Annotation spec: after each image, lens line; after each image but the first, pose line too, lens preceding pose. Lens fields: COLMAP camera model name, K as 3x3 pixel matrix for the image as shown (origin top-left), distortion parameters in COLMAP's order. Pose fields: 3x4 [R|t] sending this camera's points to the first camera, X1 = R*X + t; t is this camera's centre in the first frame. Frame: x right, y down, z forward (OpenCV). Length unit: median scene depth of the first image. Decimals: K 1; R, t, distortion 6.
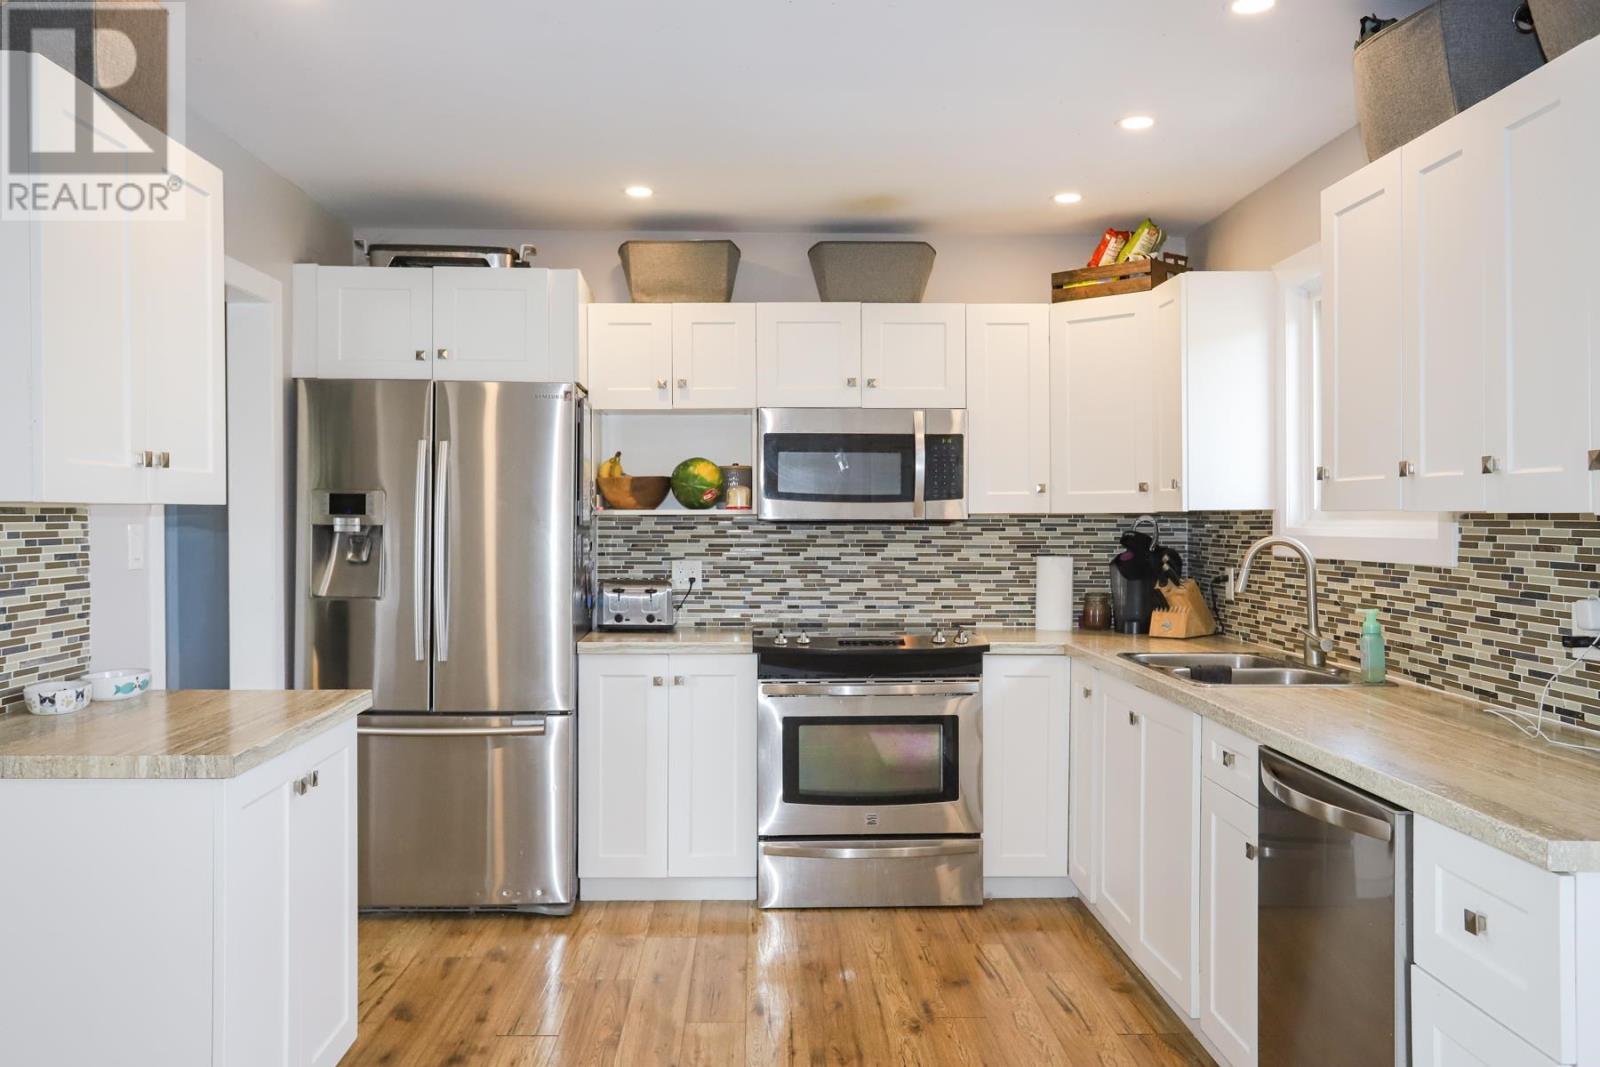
lens RADIAL K [[1274.3, 0, 800.0], [0, 1274.3, 533.5], [0, 0, 1]] dist [-0.040832, 0.089789]
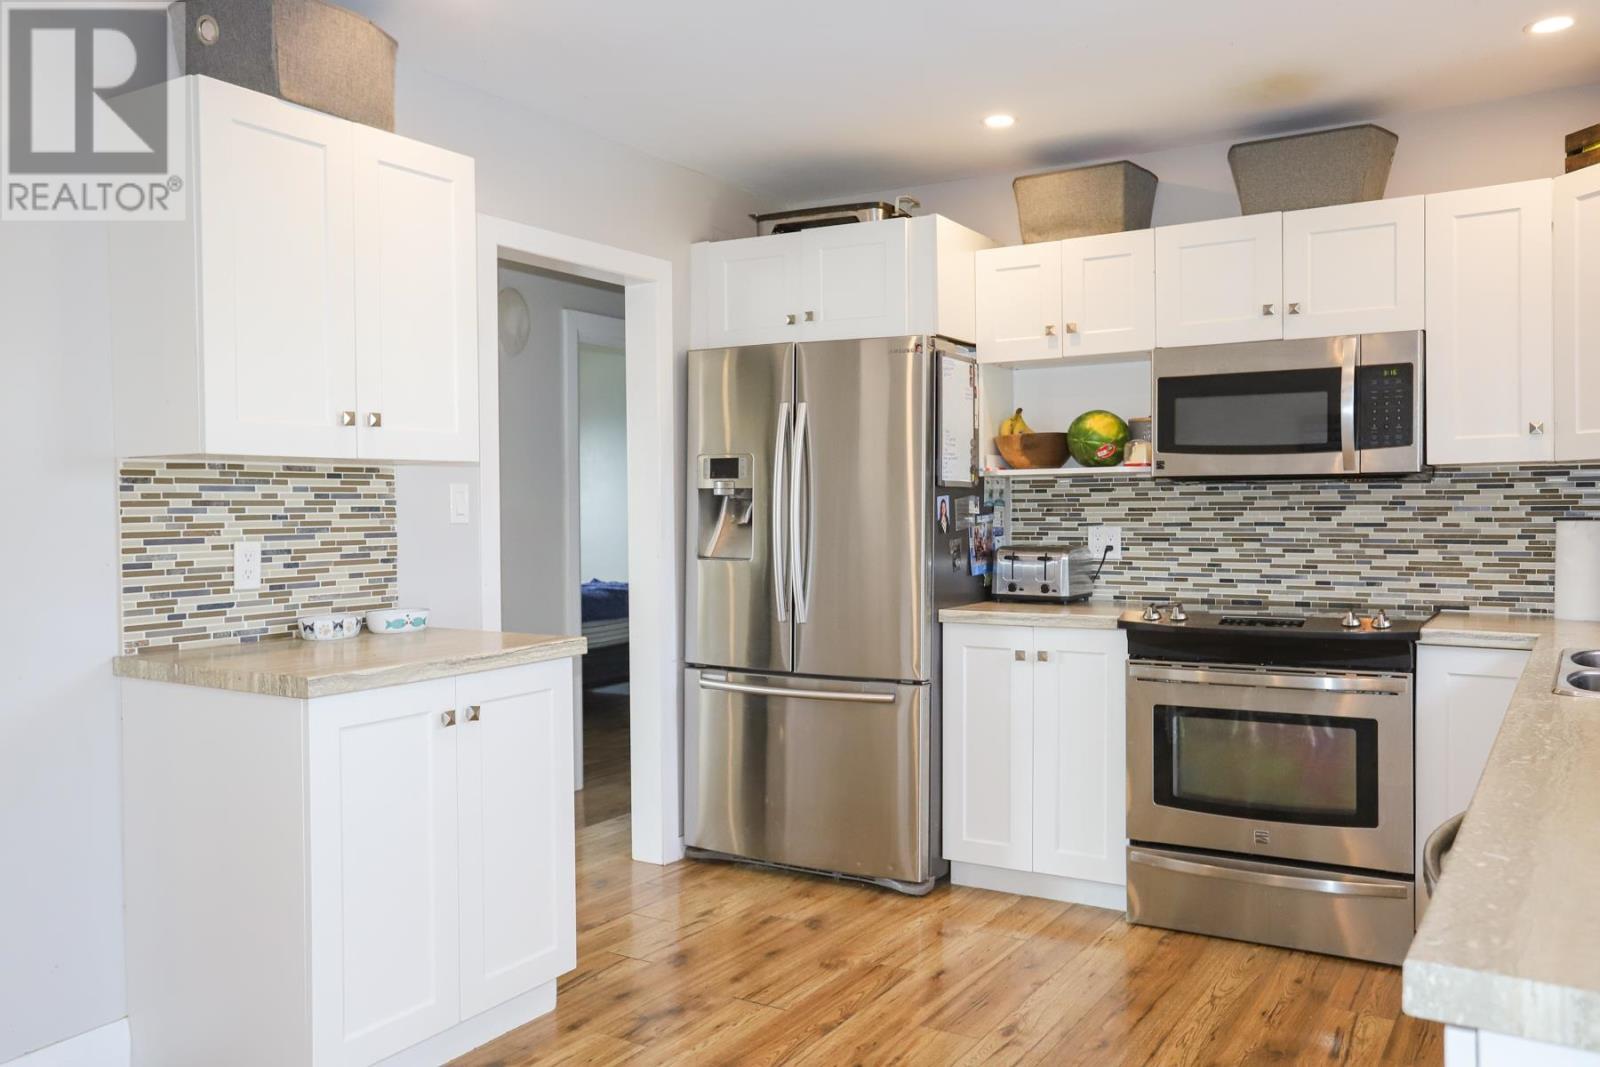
lens RADIAL K [[1274.3, 0, 800.0], [0, 1274.3, 533.5], [0, 0, 1]] dist [-0.040832, 0.089789]
pose [[0.839855, 0.002663, -0.542805, 0.232533], [0.002974, 0.999950, 0.009506, 0.018183], [0.542803, -0.009598, 0.839805, 0.139549]]
